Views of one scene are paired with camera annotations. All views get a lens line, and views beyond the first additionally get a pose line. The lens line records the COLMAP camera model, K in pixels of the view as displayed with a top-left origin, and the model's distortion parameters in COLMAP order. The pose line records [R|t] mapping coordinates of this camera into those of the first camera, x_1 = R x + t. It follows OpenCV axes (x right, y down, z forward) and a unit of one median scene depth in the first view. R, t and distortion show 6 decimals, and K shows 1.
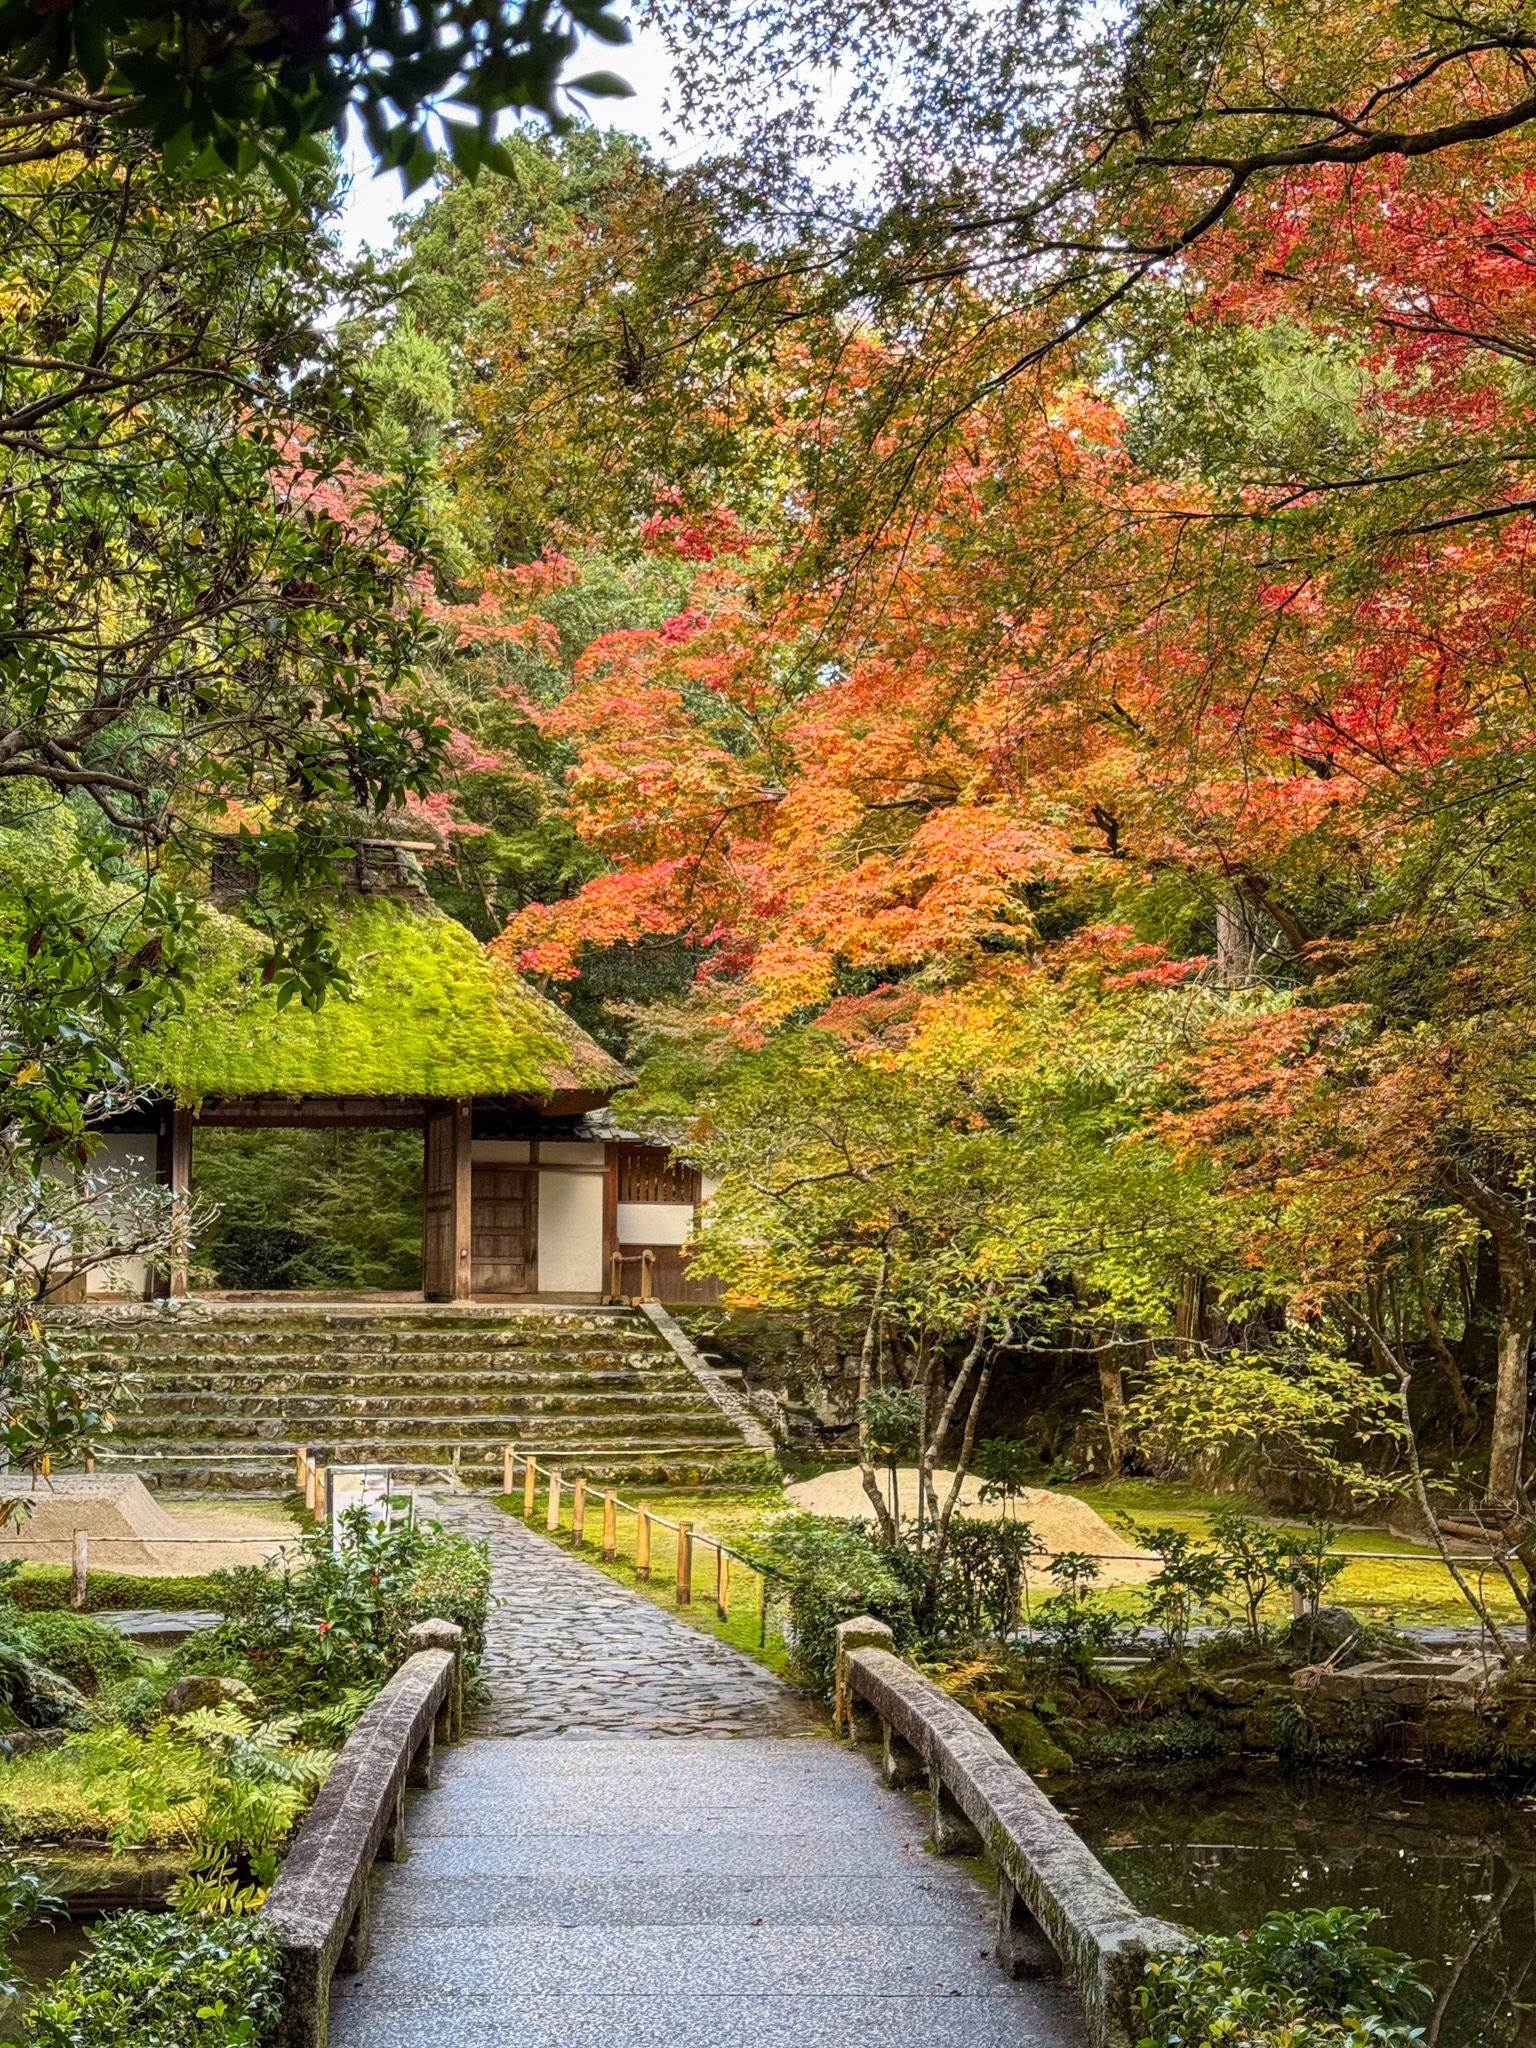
lens RADIAL K [[2912.6, 0, 767.7], [0, 2912.6, 1038.7], [0, 0, 1]] dist [0.210115, 0.000000]
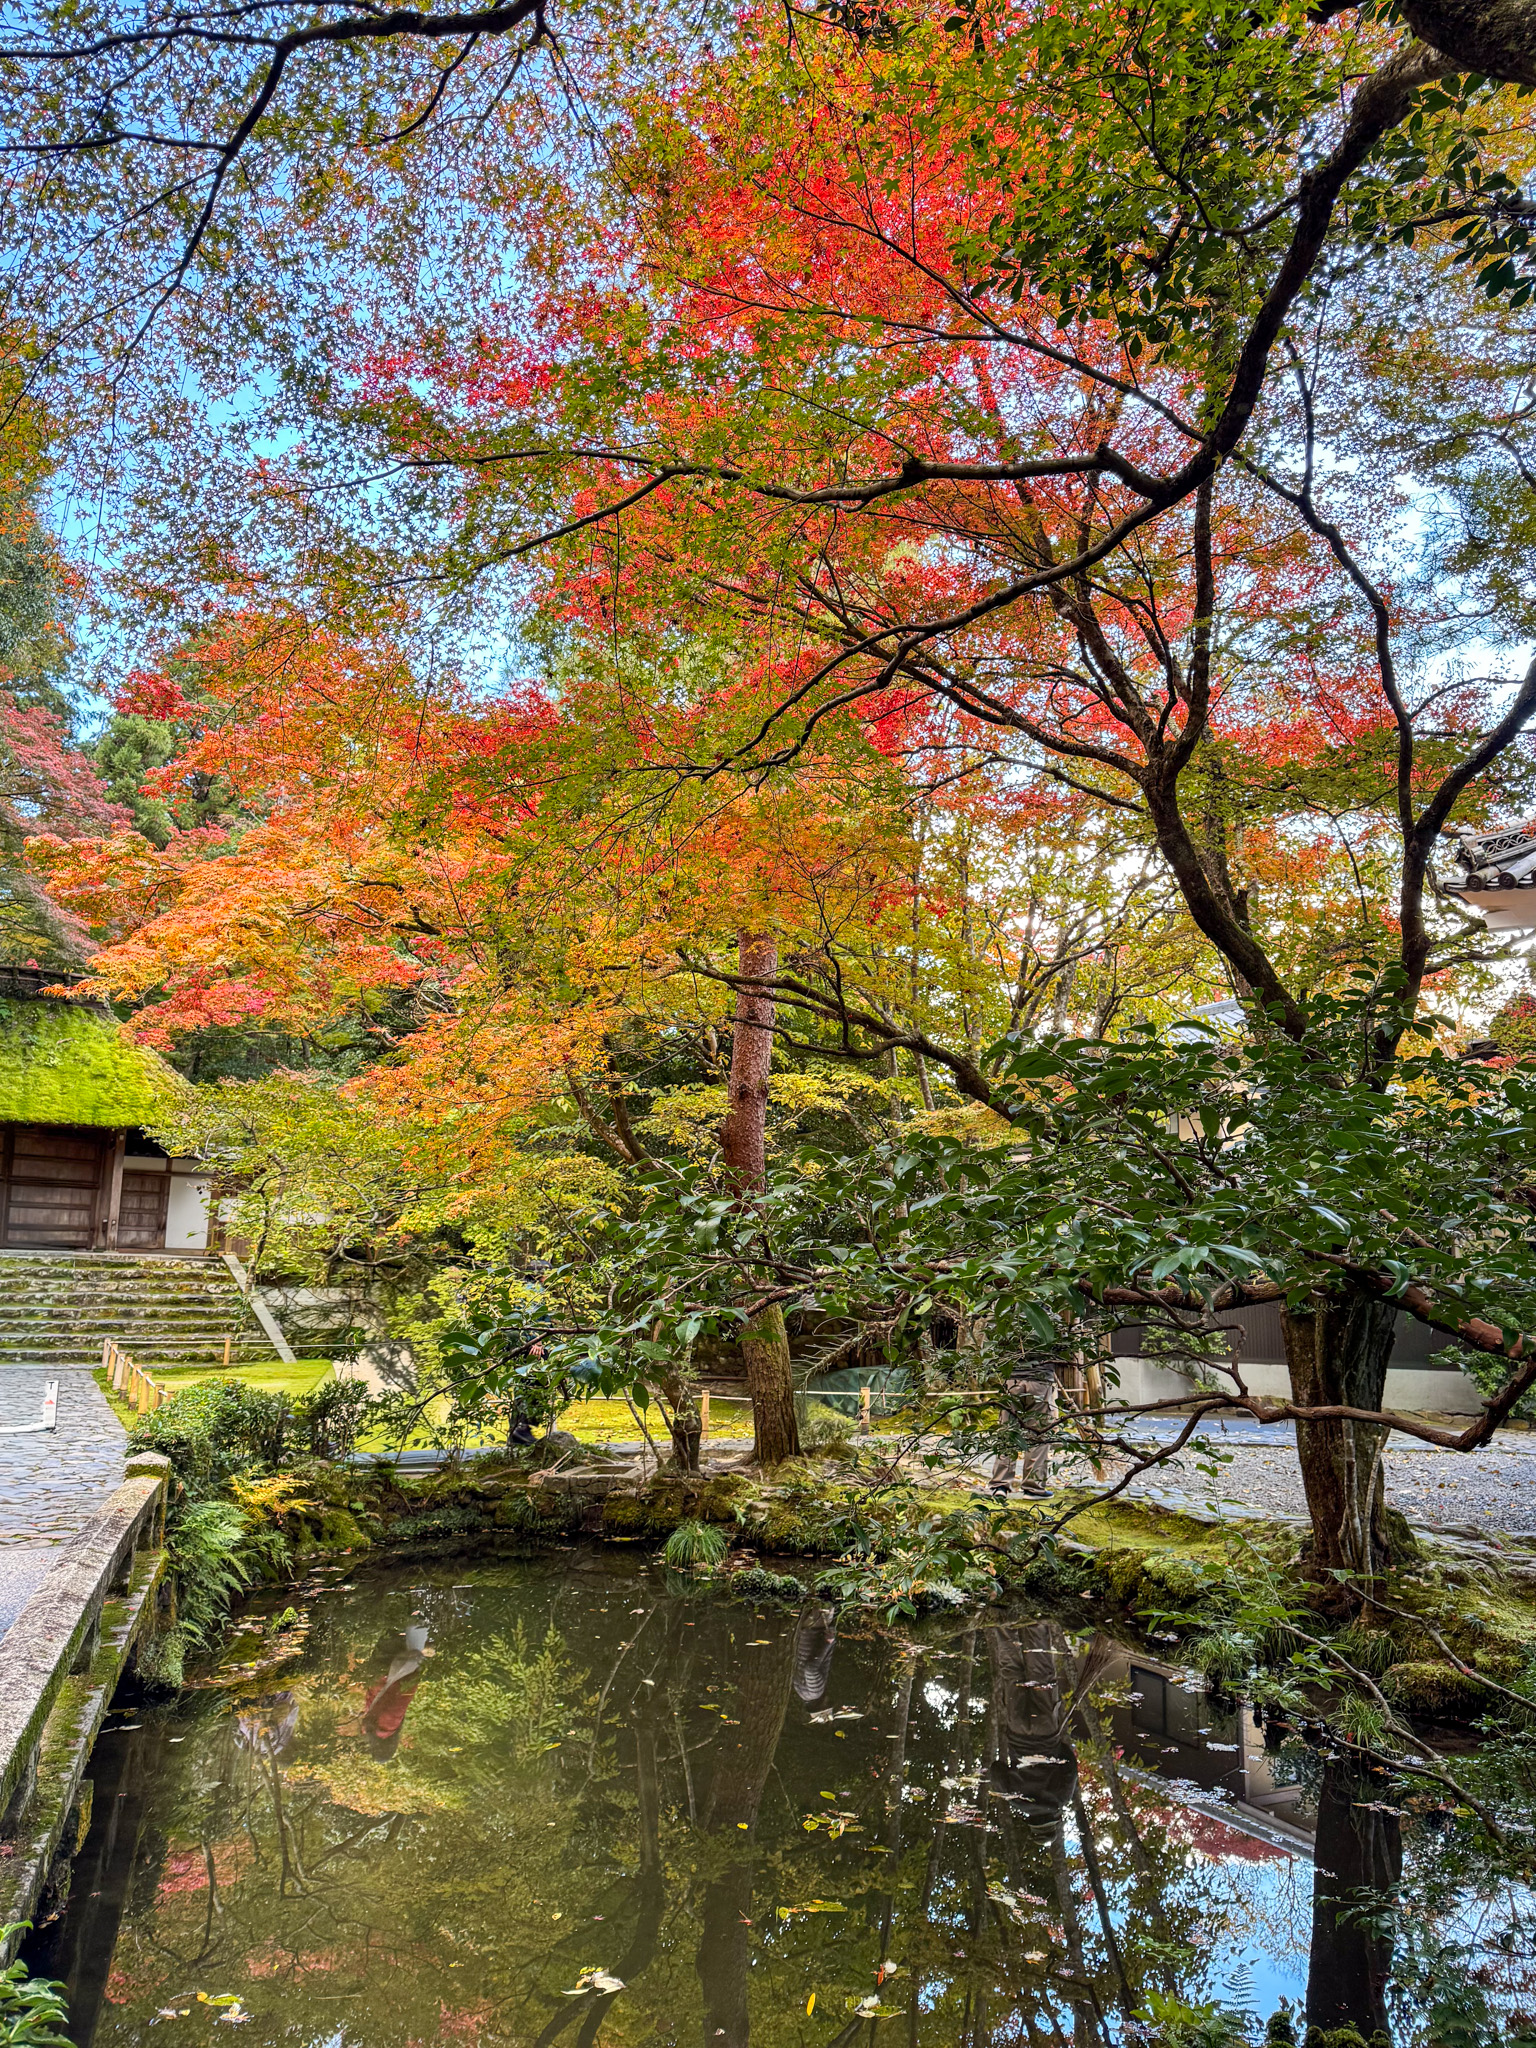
lens RADIAL K [[1465.1, 0, 772.5], [0, 1465.1, 1018.5], [0, 0, 1]] dist [0.002754, -0.001014]
pose [[0.965841, 0.056416, 0.252919, 0.042693], [-0.035594, 0.995645, -0.086162, 0.017233], [-0.256679, 0.074216, 0.963643, 0.096540]]
